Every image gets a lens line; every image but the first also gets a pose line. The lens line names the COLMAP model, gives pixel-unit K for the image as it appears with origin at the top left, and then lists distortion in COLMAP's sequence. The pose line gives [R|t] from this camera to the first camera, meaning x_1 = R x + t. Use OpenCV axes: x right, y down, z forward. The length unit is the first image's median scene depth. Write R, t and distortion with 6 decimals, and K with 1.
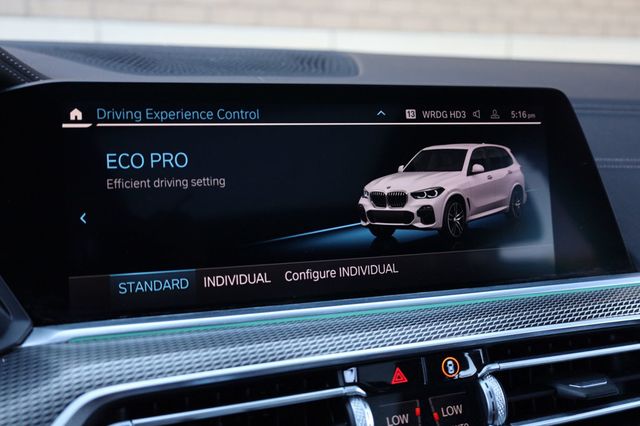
lens RADIAL K [[695.6, 0, 327.2], [0, 695.6, 197.7], [0, 0, 1]] dist [-0.026984, 0.000000]
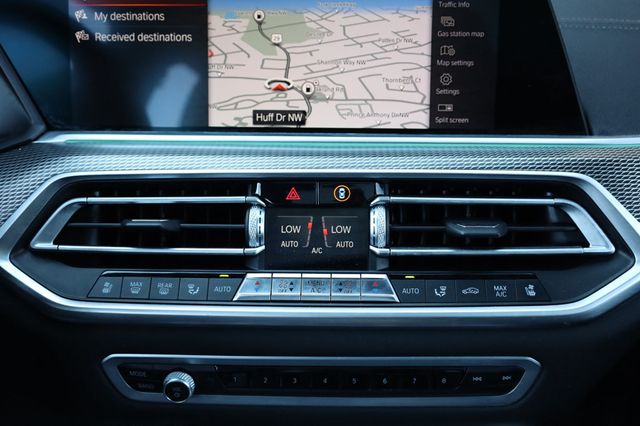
lens RADIAL K [[755.1, 0, 324.7], [0, 755.1, 210.5], [0, 0, 1]] dist [-0.014100, 0.000000]
pose [[0.920001, 0.110968, -0.375877, 0.608197], [-0.039805, 0.980575, 0.192061, 0.024726], [0.389889, -0.161735, 0.906548, -0.177134]]
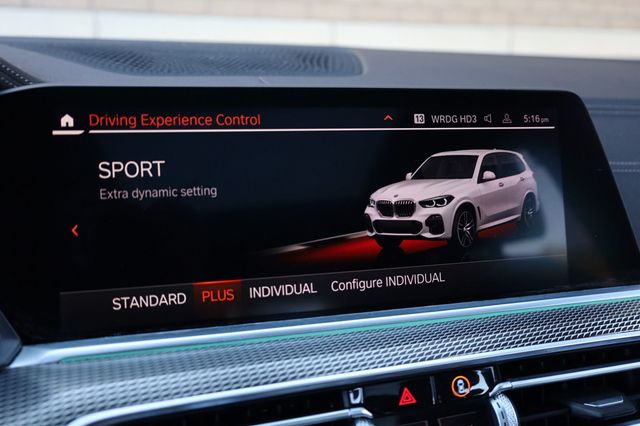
lens RADIAL K [[695.6, 0, 326.6], [0, 695.6, 198.6], [0, 0, 1]] dist [-0.026984, 0.000000]
pose [[0.999997, 0.002069, -0.001310, -0.005780], [-0.002050, 0.999894, 0.014414, -0.026048], [0.001339, -0.014412, 0.999895, 0.047924]]
